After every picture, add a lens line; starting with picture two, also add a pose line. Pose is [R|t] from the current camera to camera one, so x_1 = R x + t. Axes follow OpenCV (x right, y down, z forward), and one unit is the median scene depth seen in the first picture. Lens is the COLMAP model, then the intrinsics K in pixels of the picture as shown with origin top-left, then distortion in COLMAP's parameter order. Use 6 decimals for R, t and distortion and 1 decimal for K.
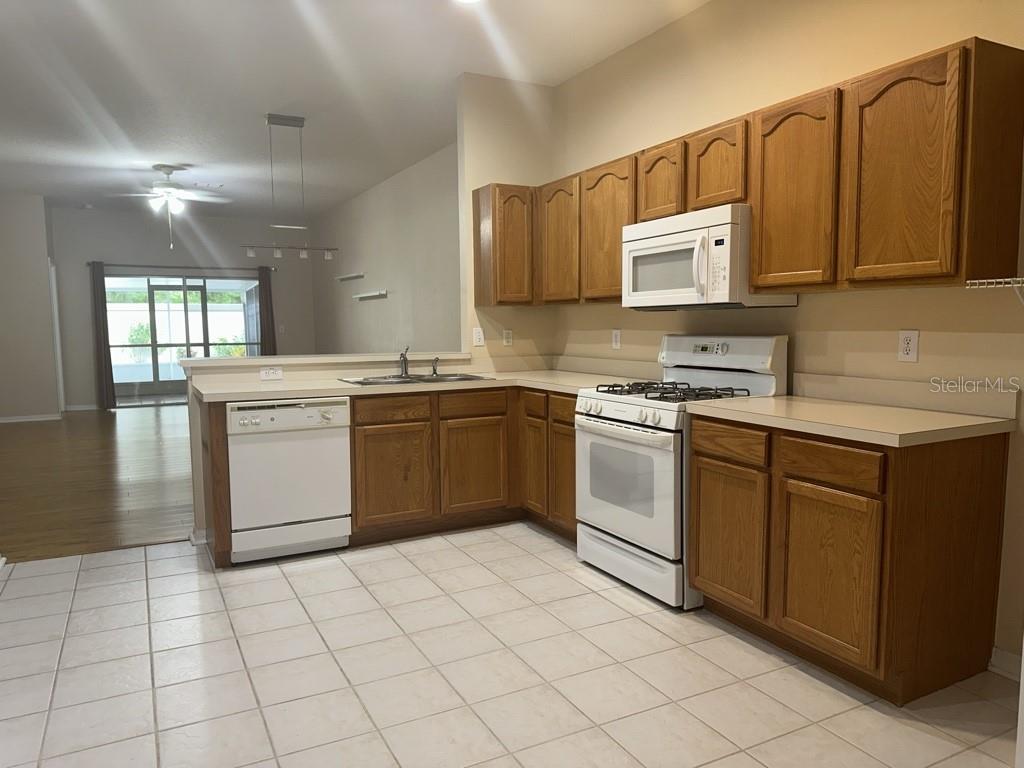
lens RADIAL K [[717.2, 0, 506.4], [0, 717.2, 388.0], [0, 0, 1]] dist [0.086236, -0.120145]
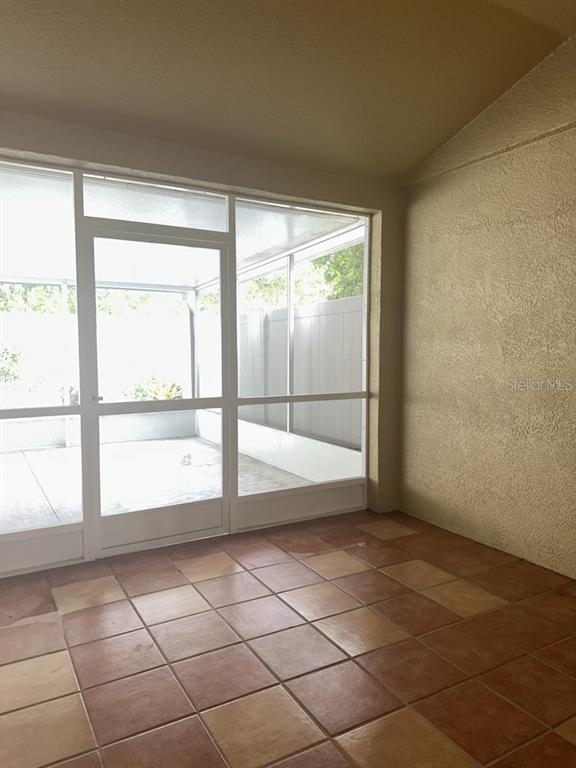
lens RADIAL K [[537.9, 0, 291.9], [0, 537.9, 386.3], [0, 0, 1]] dist [0.086236, -0.120145]
pose [[0.998459, -0.009431, 0.054689, -1.442488], [0.010322, 0.999818, -0.016035, -0.225768], [-0.054528, 0.016575, 0.998375, 2.666555]]
